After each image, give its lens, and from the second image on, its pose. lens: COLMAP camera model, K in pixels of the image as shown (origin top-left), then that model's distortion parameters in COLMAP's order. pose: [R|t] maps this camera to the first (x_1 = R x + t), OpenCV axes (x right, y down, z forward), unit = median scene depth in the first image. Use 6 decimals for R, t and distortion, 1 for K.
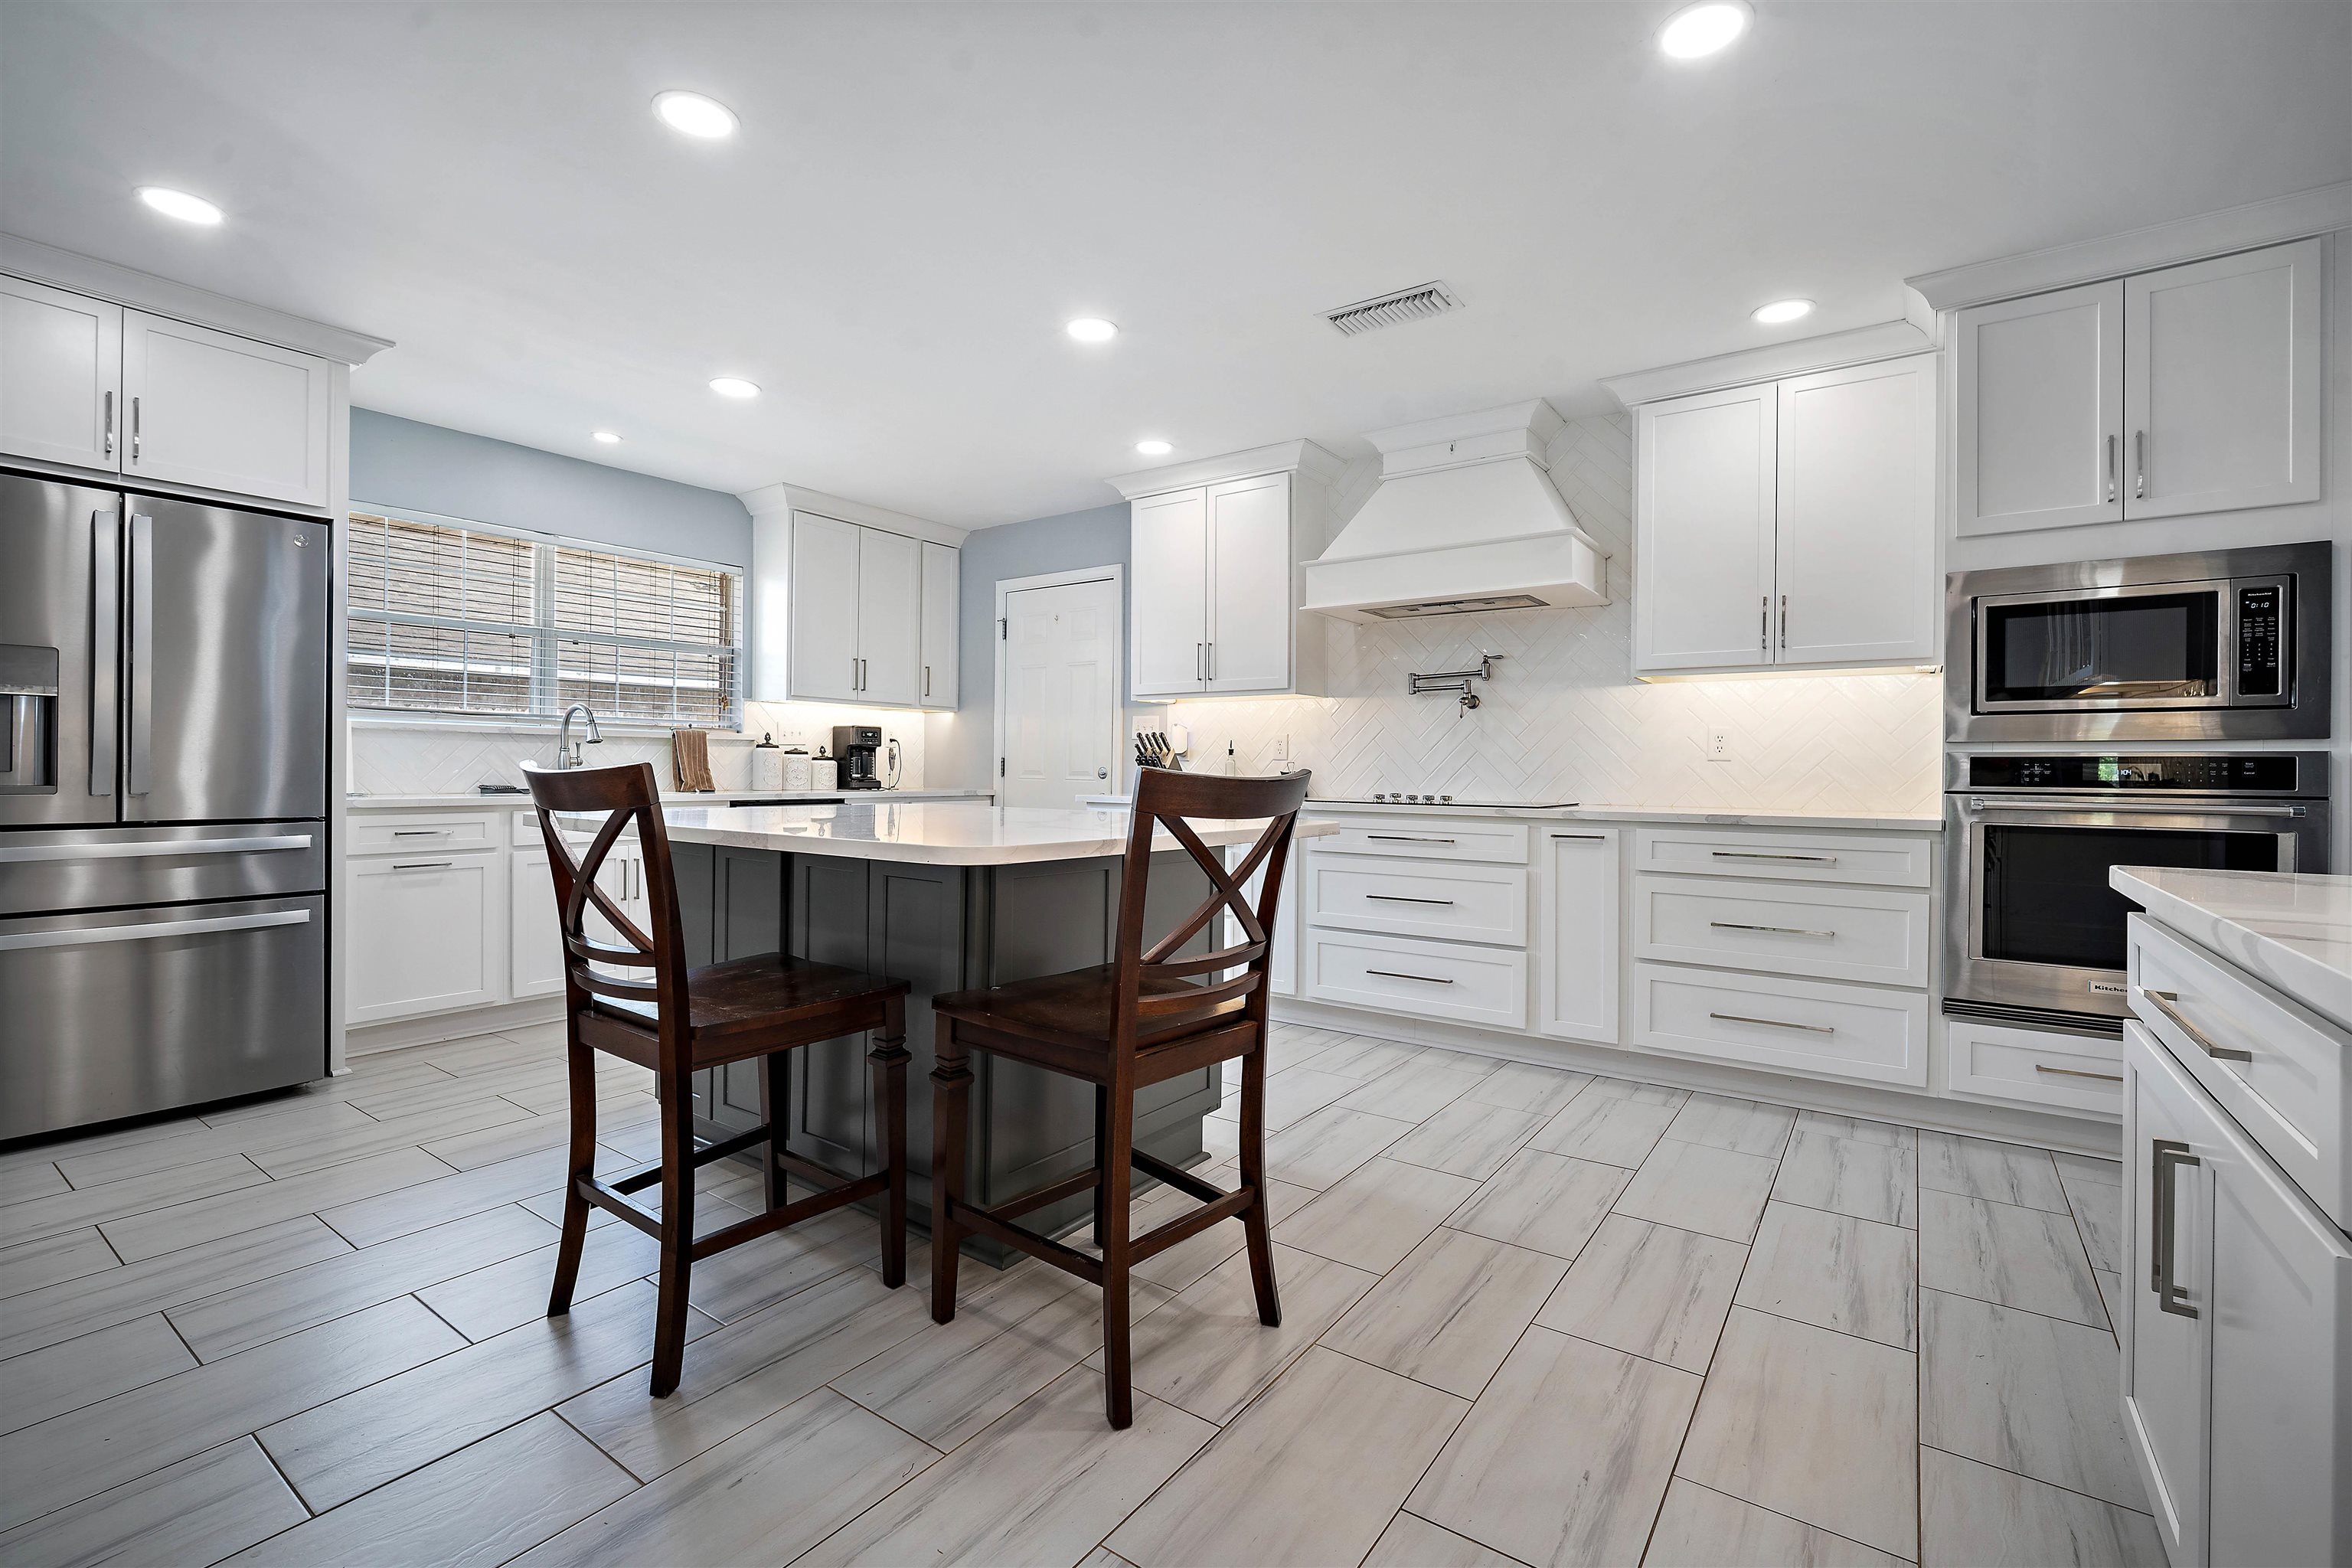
lens RADIAL K [[1030.9, 0, 1183.1], [0, 1030.9, 771.7], [0, 0, 1]] dist [-0.006721, 0.003038]
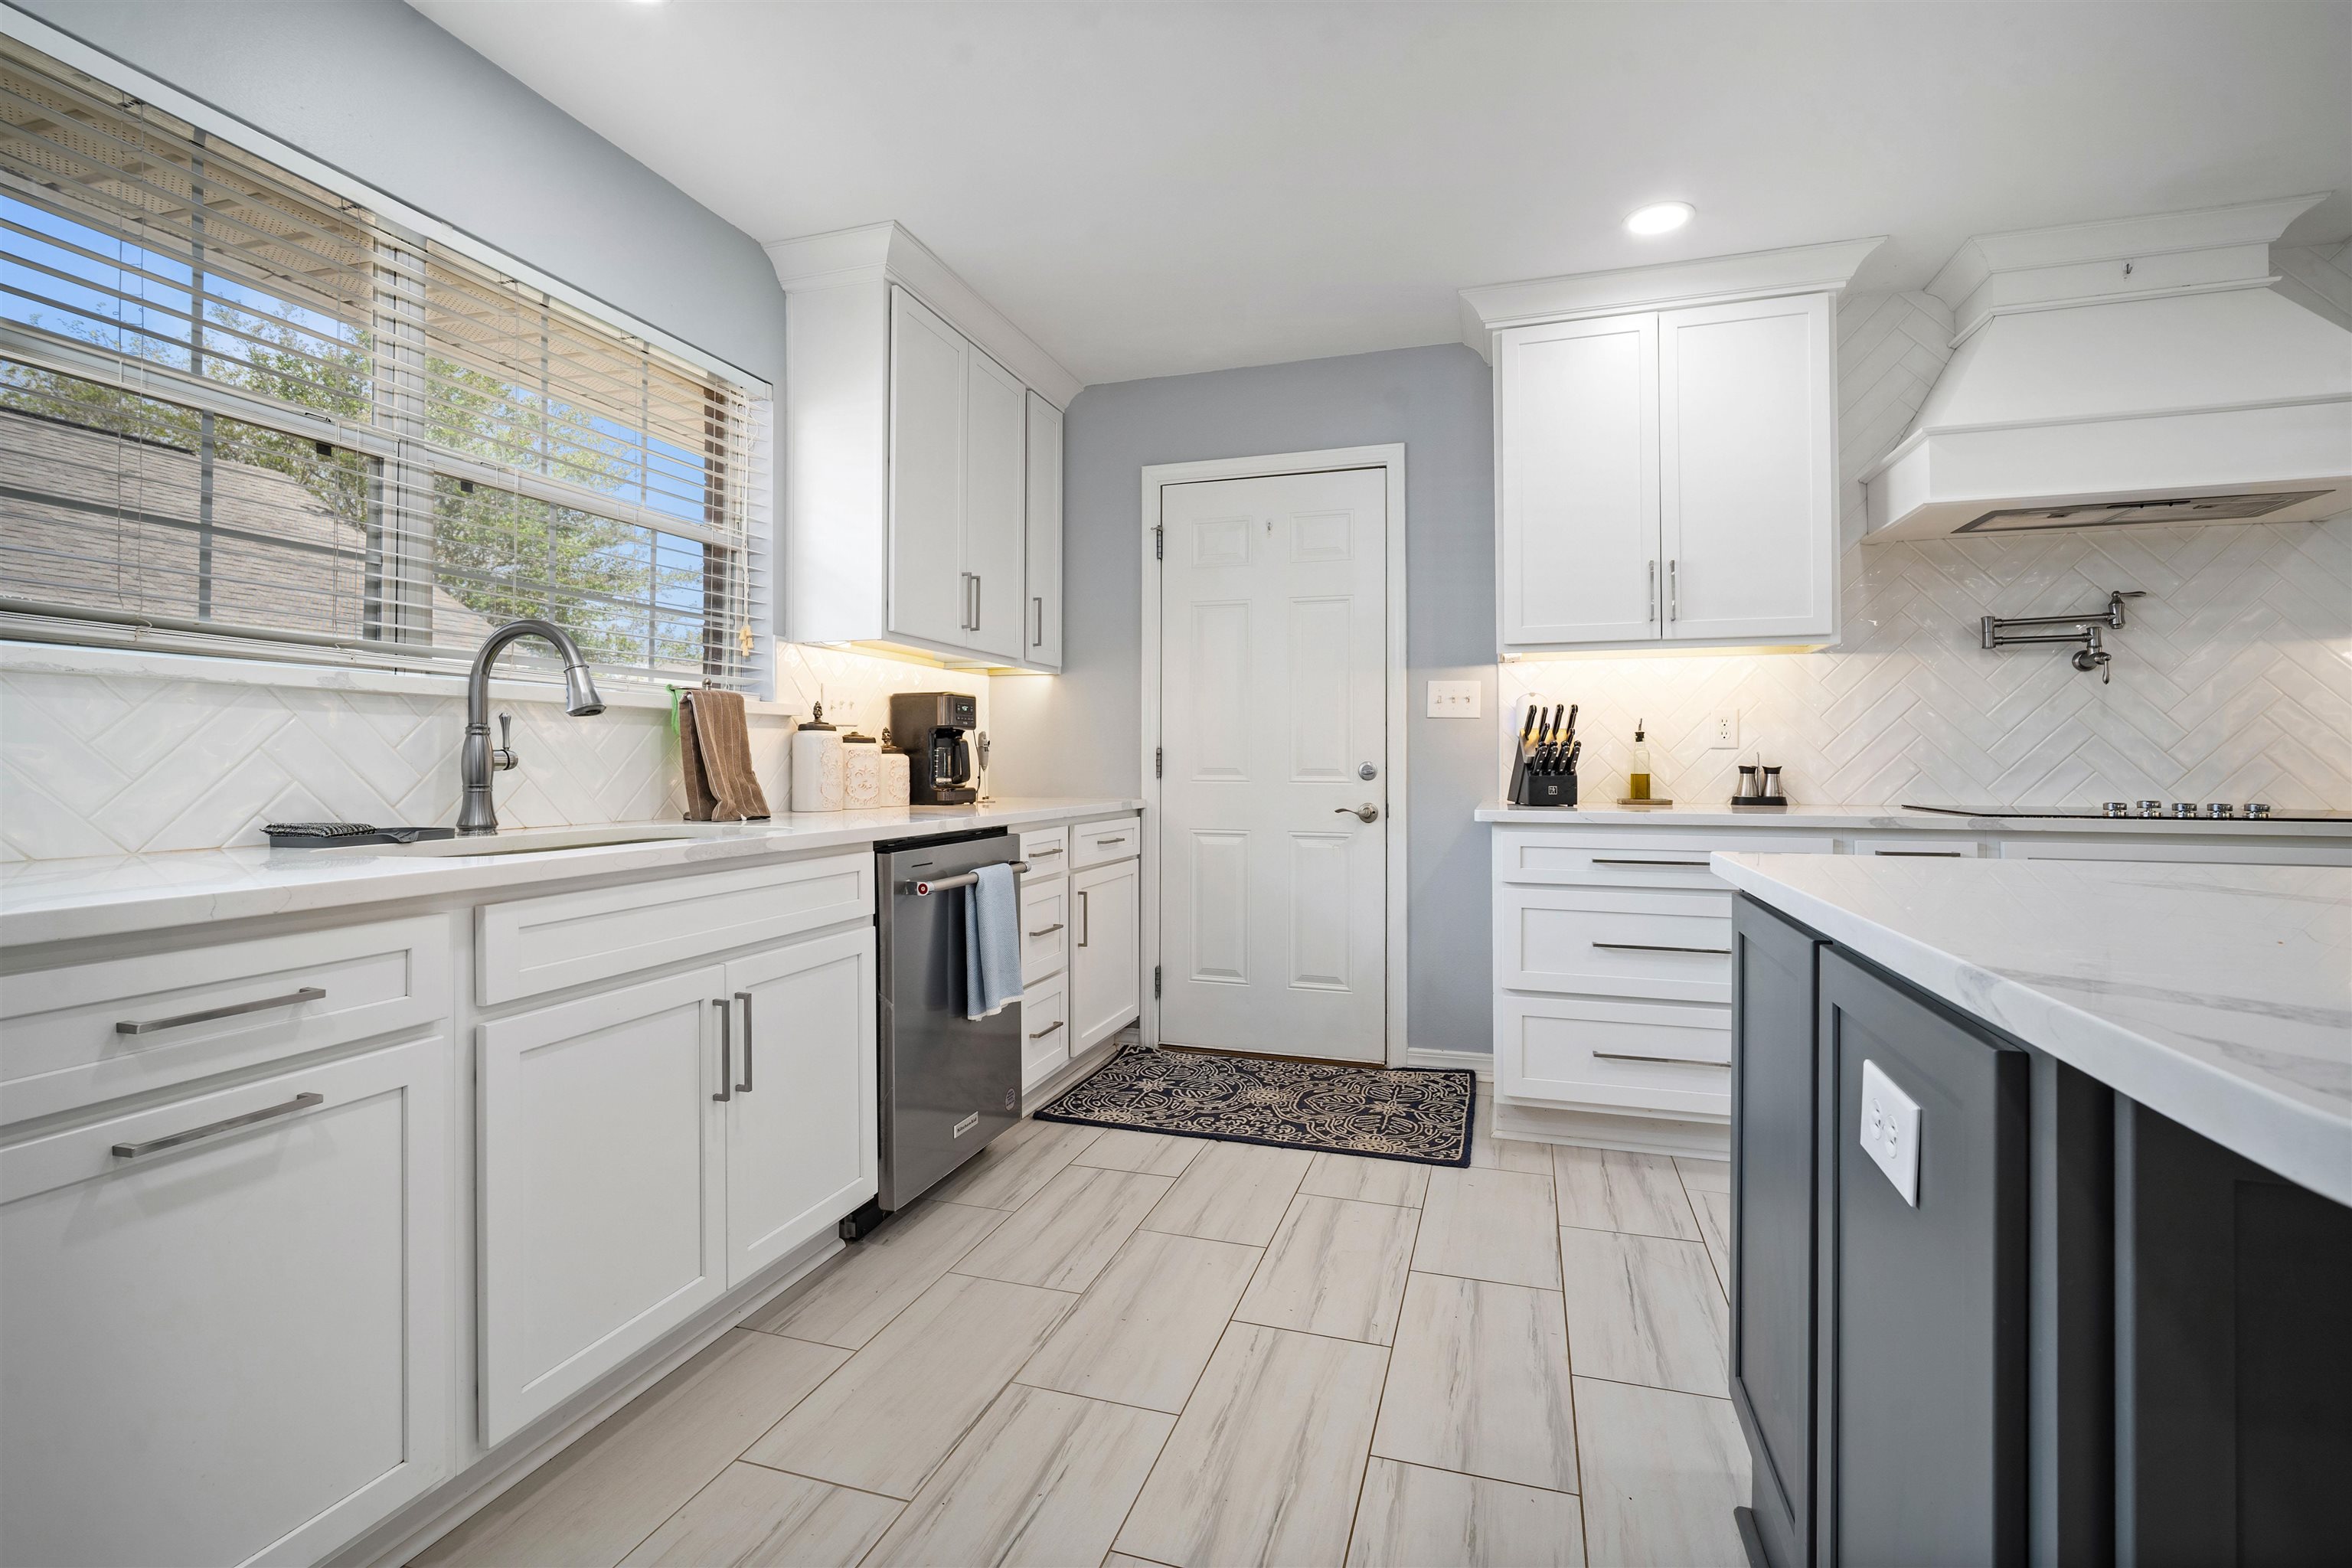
lens RADIAL K [[1030.9, 0, 1182.2], [0, 1030.9, 760.8], [0, 0, 1]] dist [-0.006721, 0.003038]
pose [[0.948700, -0.008683, 0.316060, -0.496993], [0.008842, 0.999960, 0.000934, -0.008107], [-0.316055, 0.001909, 0.948739, 0.551708]]
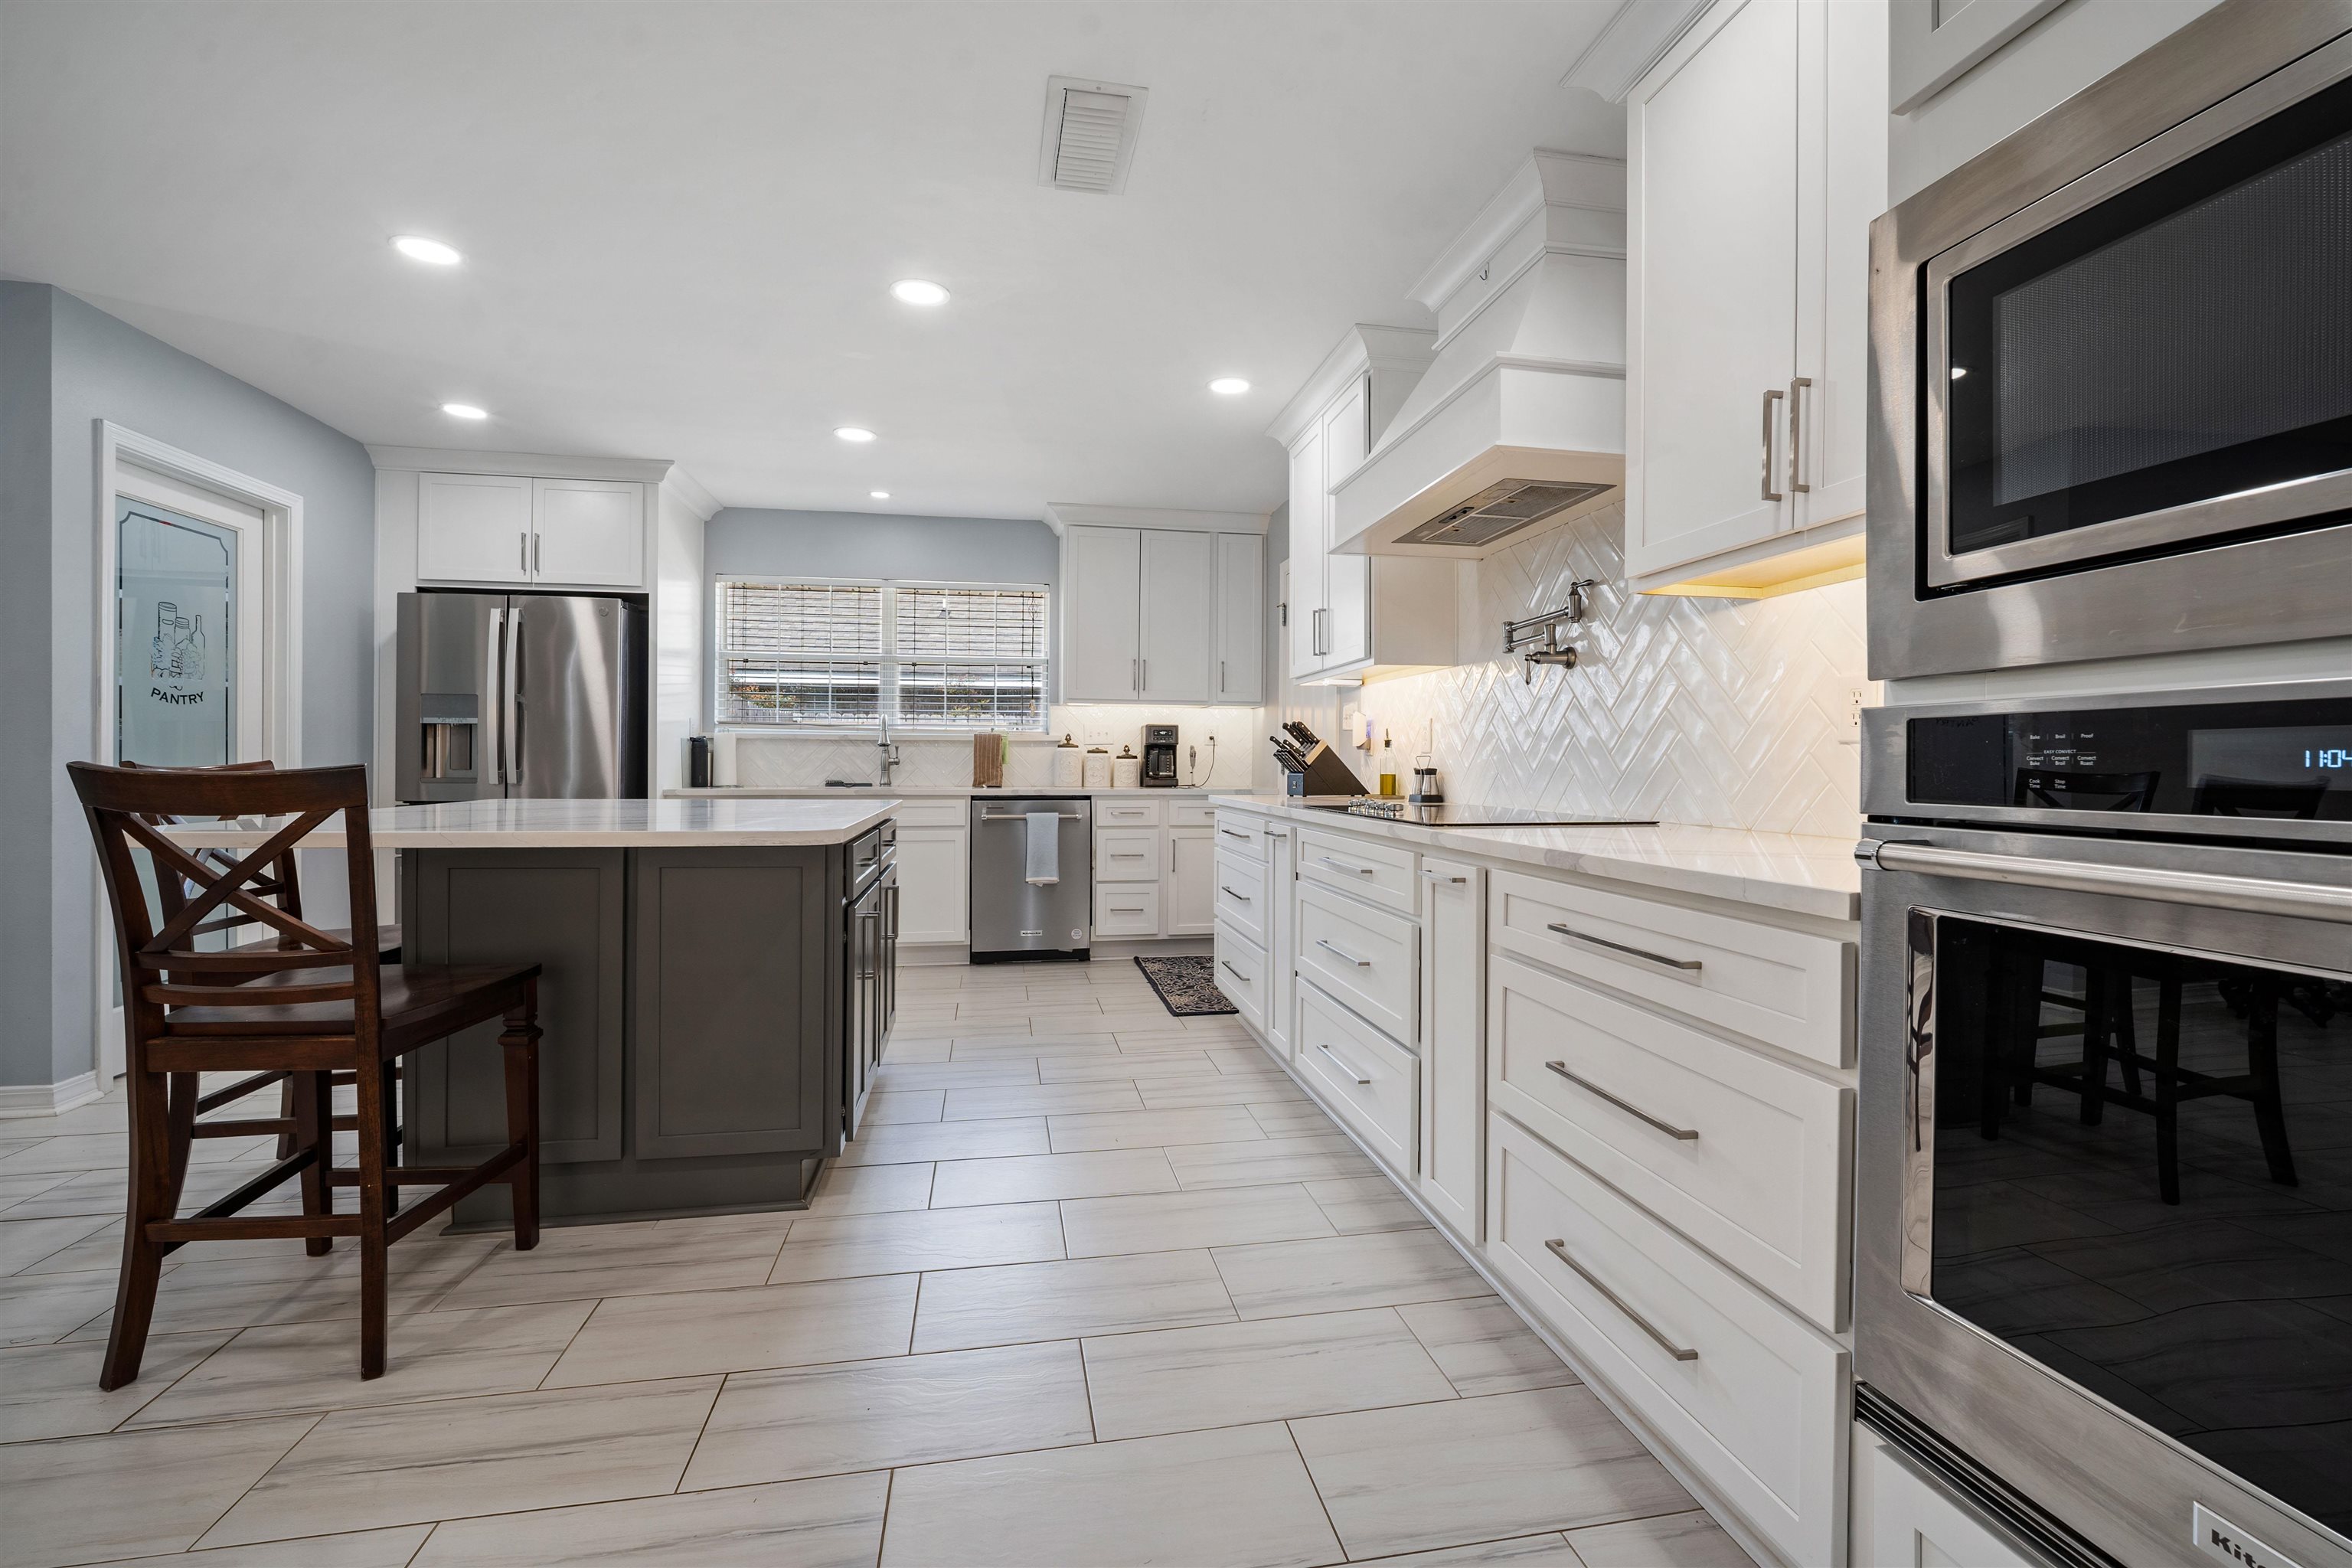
lens RADIAL K [[1030.9, 0, 1182.4], [0, 1030.9, 765.6], [0, 0, 1]] dist [-0.006721, 0.003038]
pose [[0.719741, -0.003631, -0.694233, 0.554073], [-0.000822, 0.999981, -0.006083, 0.002634], [0.694242, 0.004949, 0.719725, 0.380294]]
